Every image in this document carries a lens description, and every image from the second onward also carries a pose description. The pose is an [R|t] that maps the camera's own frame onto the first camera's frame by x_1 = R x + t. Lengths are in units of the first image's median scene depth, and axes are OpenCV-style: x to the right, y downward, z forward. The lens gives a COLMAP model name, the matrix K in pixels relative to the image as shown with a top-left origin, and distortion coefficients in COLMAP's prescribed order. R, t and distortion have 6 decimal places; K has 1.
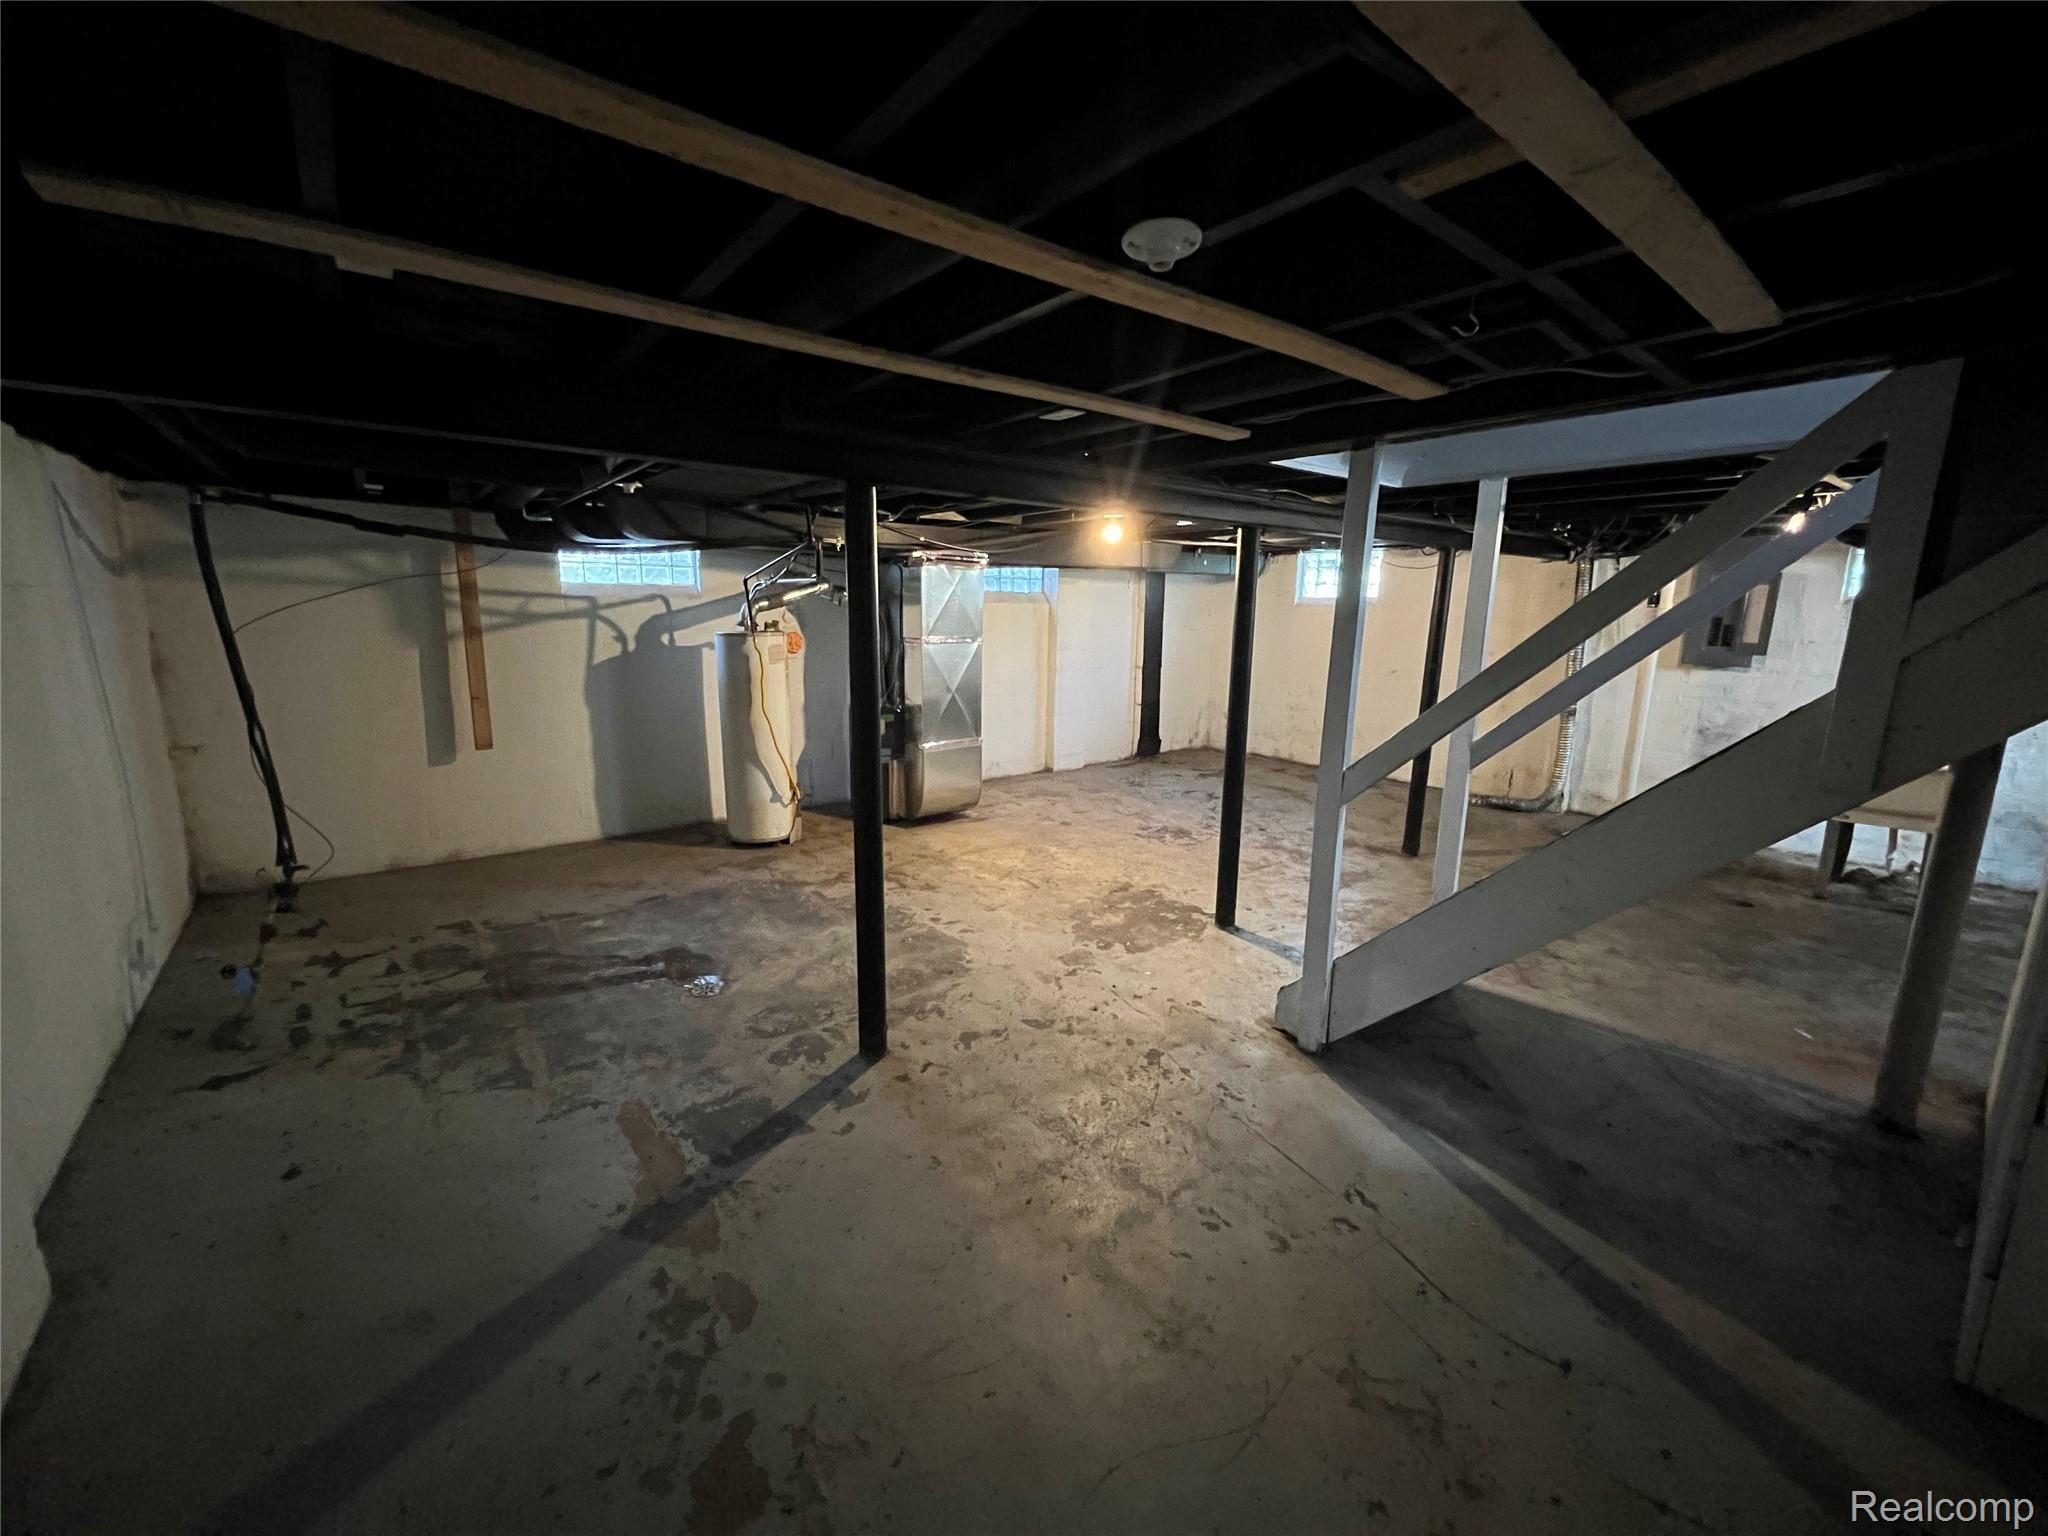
lens RADIAL K [[821.4, 0, 1025.5], [0, 821.4, 762.6], [0, 0, 1]] dist [-0.002857, 0.000090]
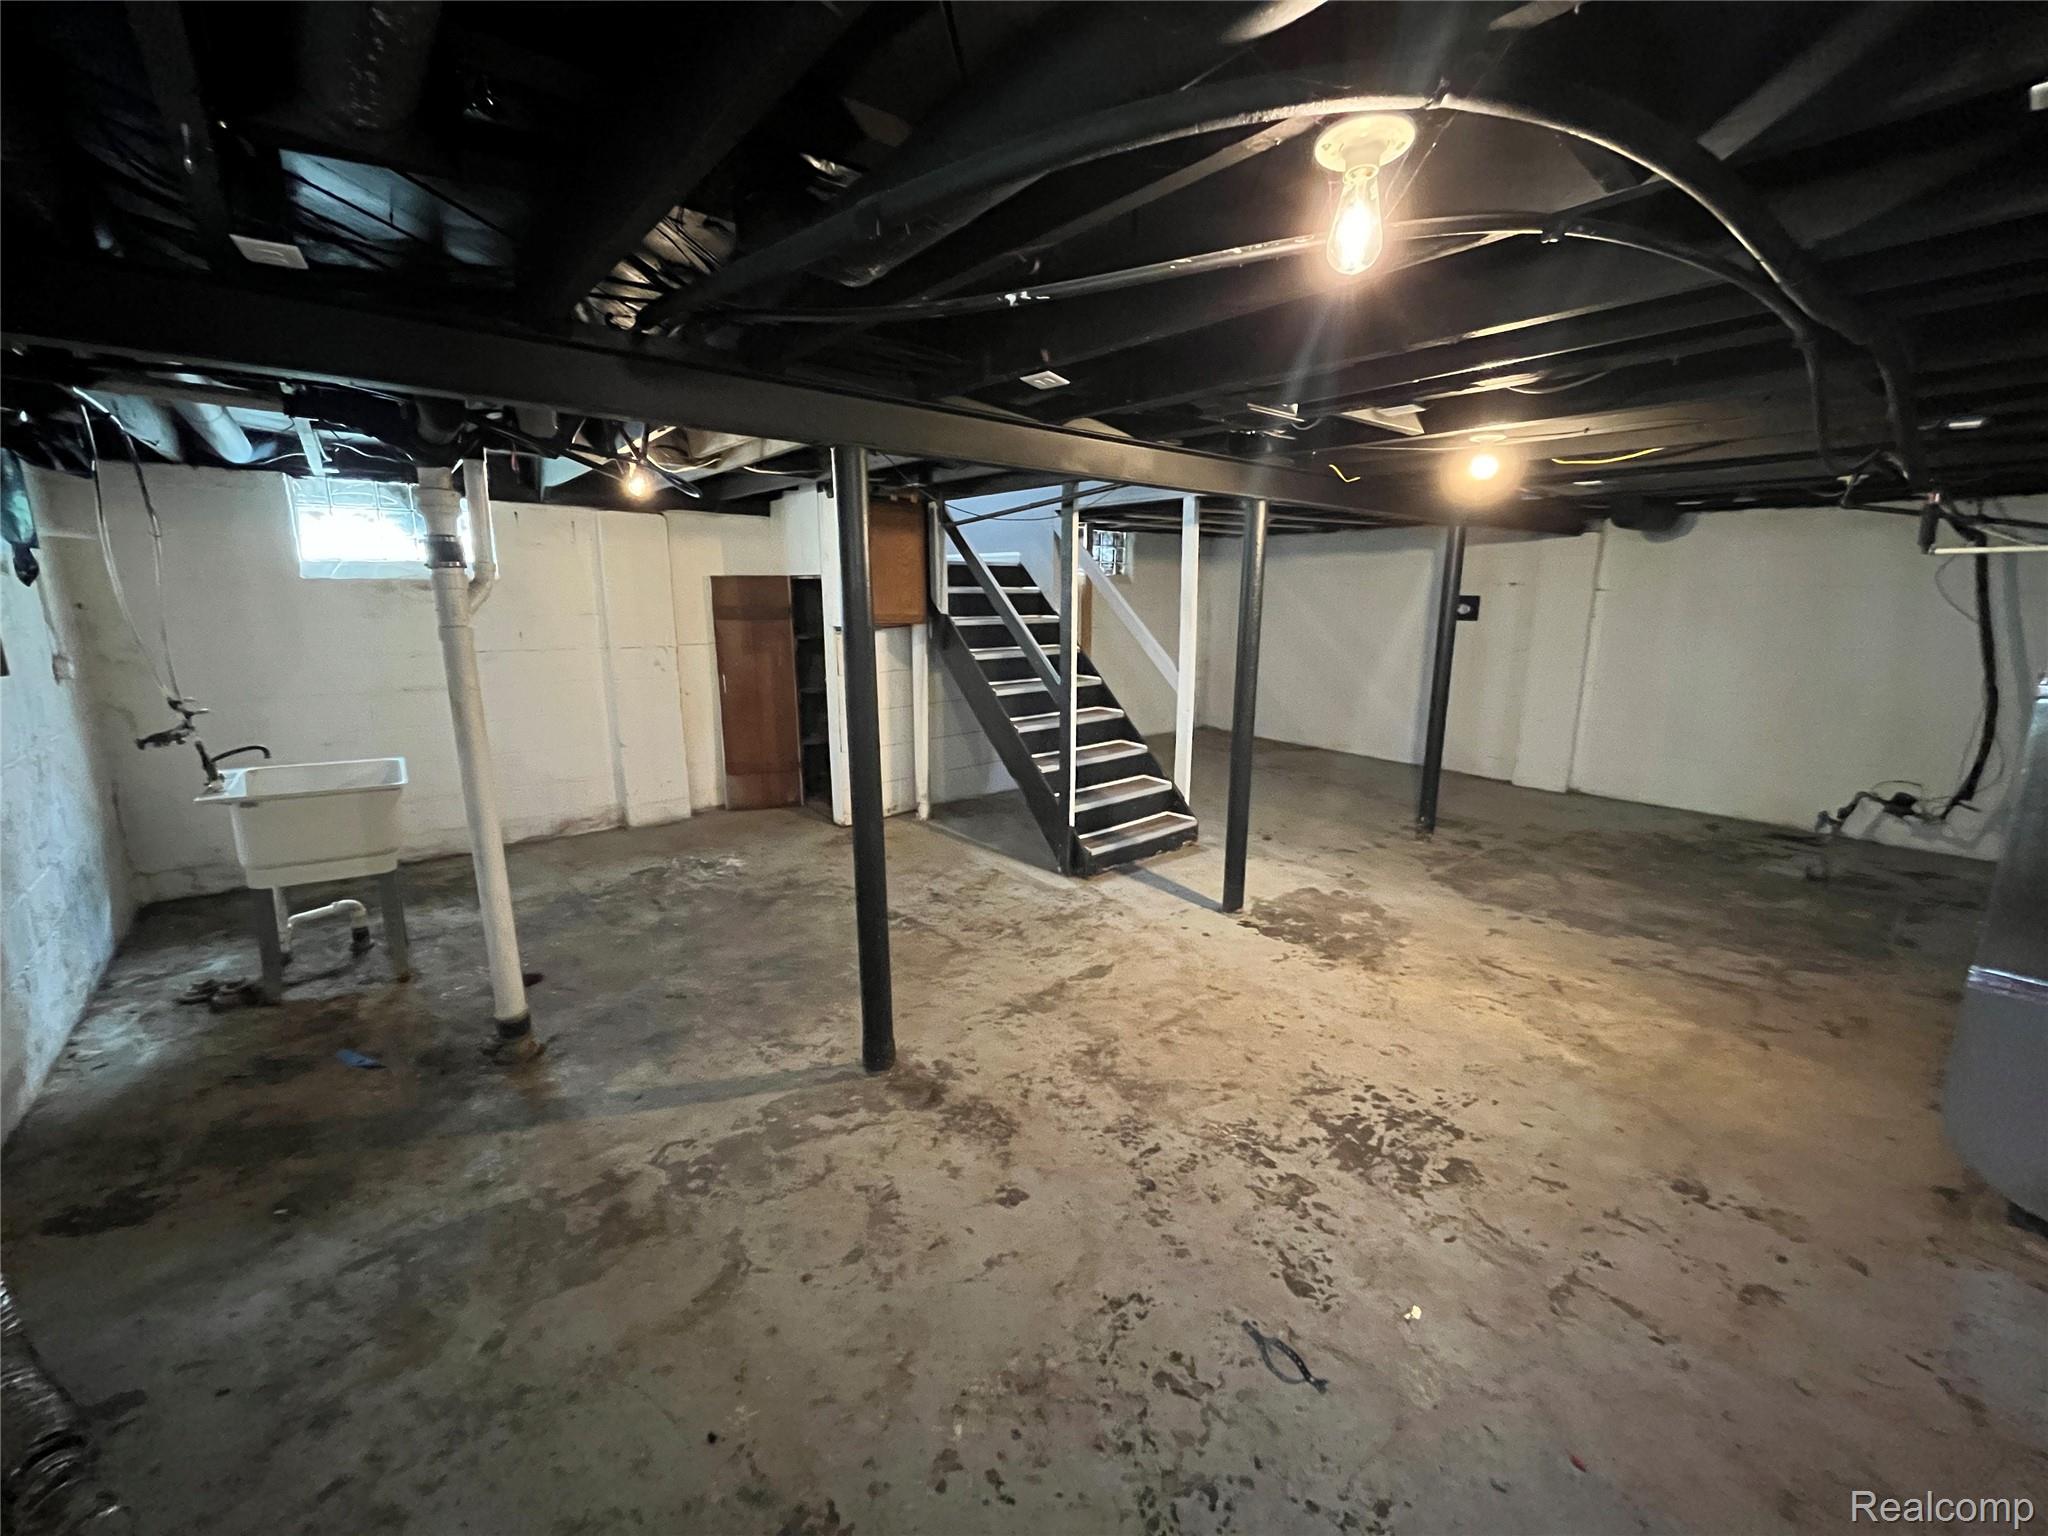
lens RADIAL K [[821.4, 0, 1025.5], [0, 821.4, 762.6], [0, 0, 1]] dist [-0.002857, 0.000090]
pose [[-0.999754, -0.014049, -0.017149, 0.536487], [-0.019578, 0.922439, 0.385646, -0.355767], [0.010400, 0.385887, -0.922487, 1.932013]]
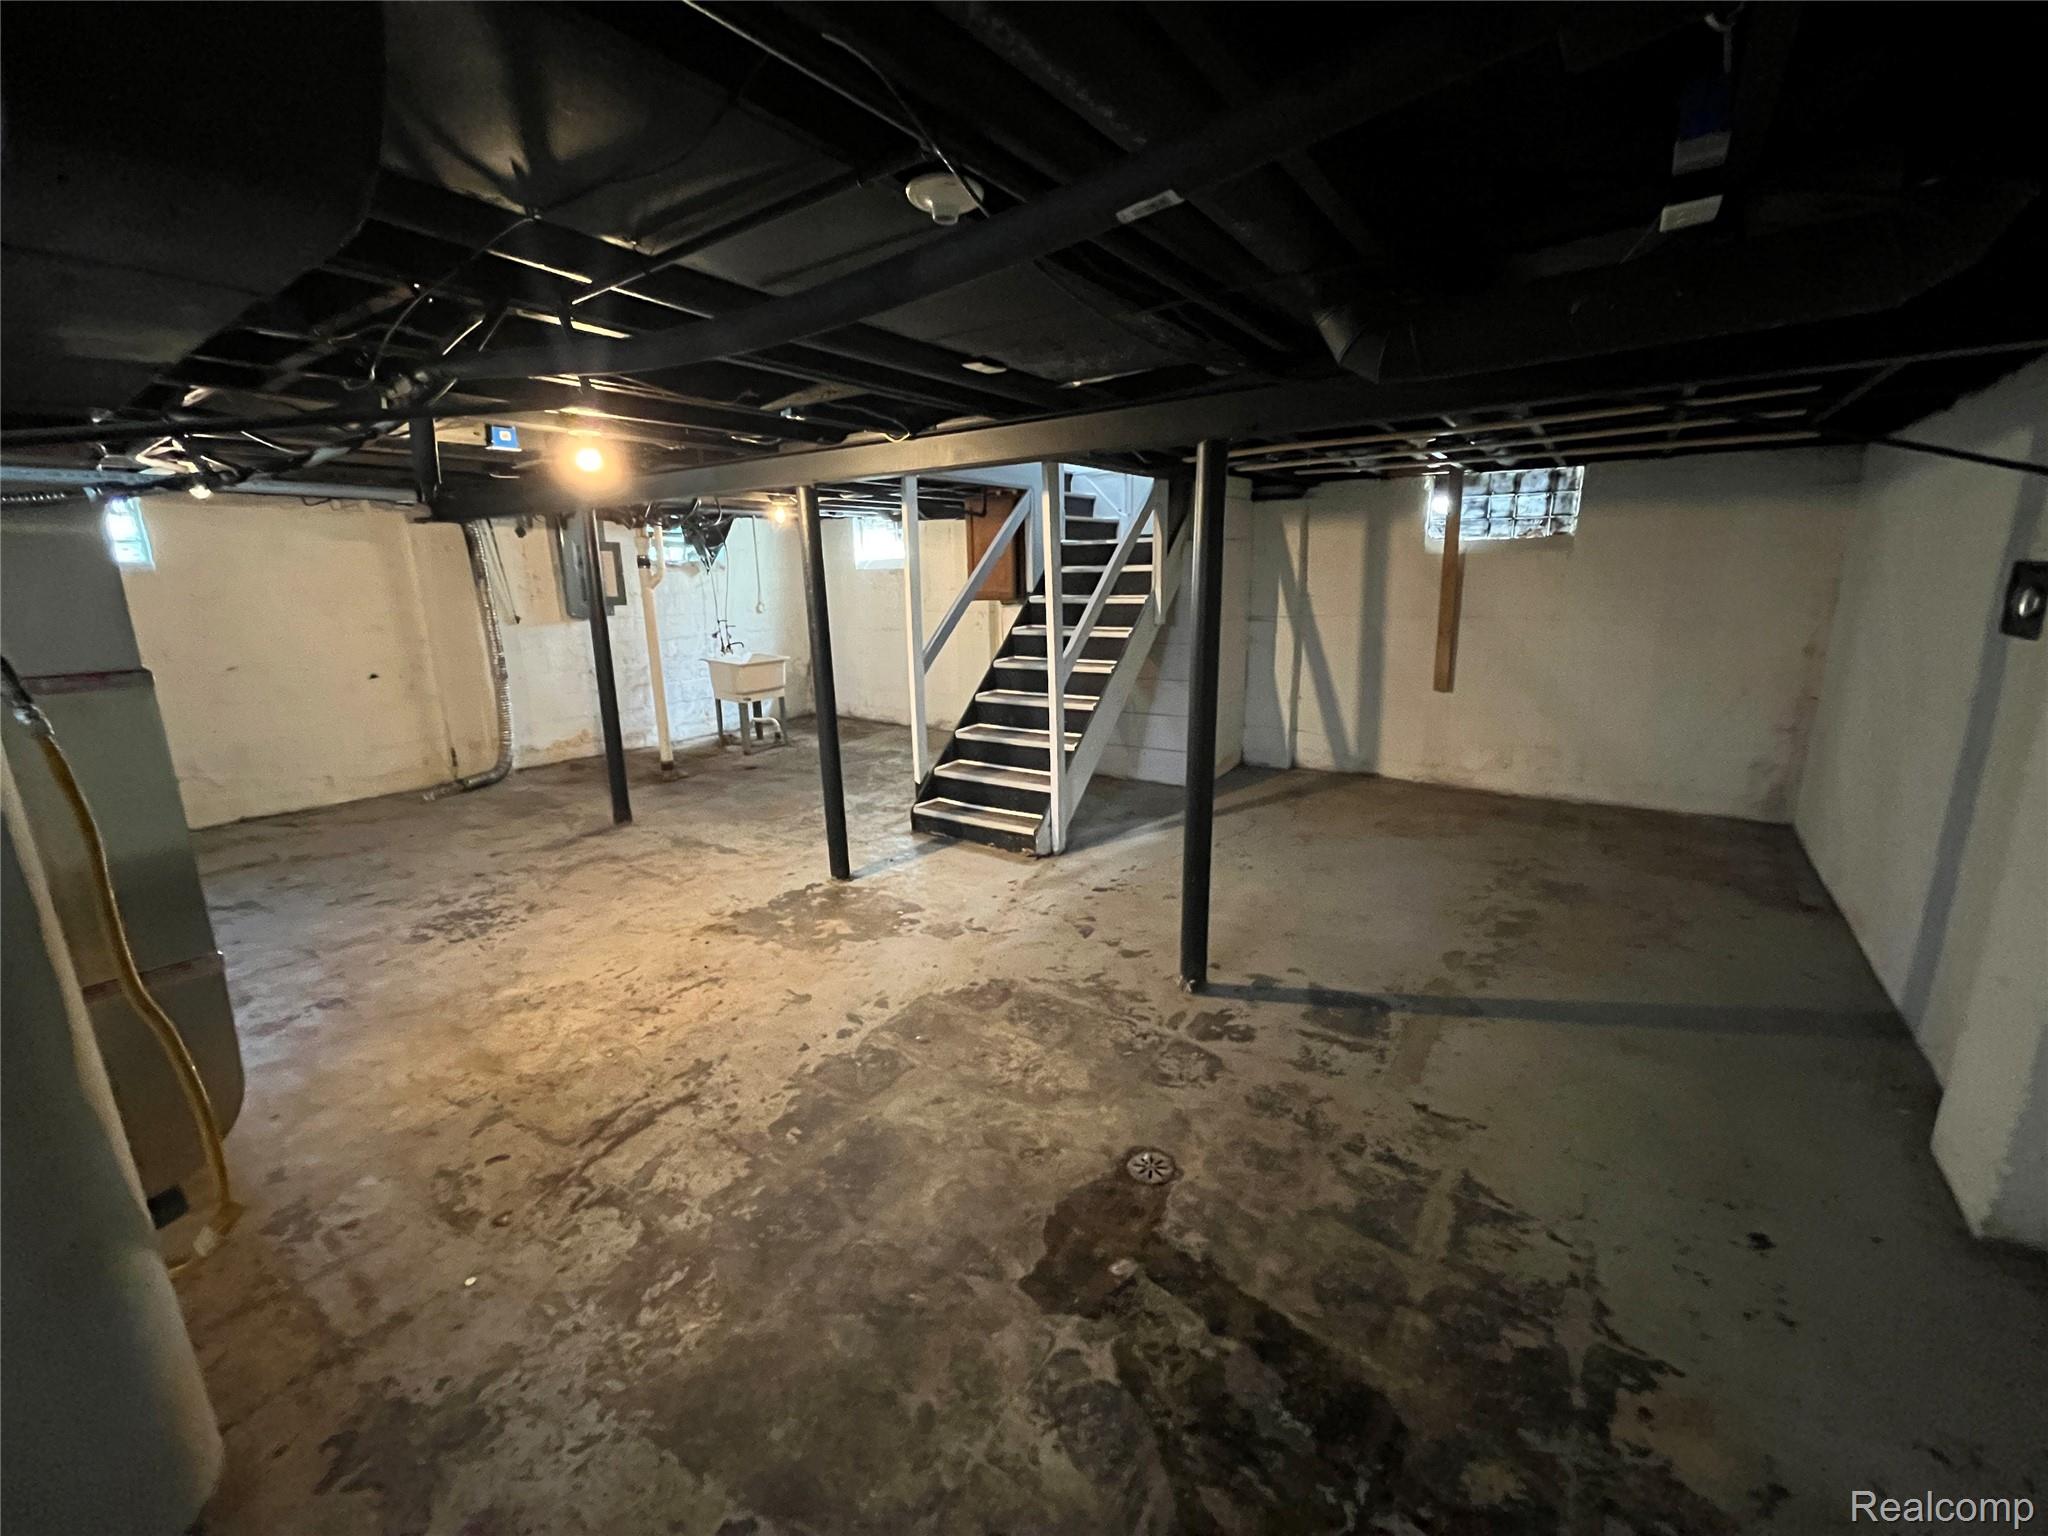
lens RADIAL K [[821.4, 0, 1025.5], [0, 821.4, 762.6], [0, 0, 1]] dist [-0.002857, 0.000090]
pose [[-0.271454, -0.226170, 0.935500, -0.789129], [0.195200, 0.938858, 0.283624, -0.195458], [-0.942449, 0.259600, -0.210709, 1.015979]]
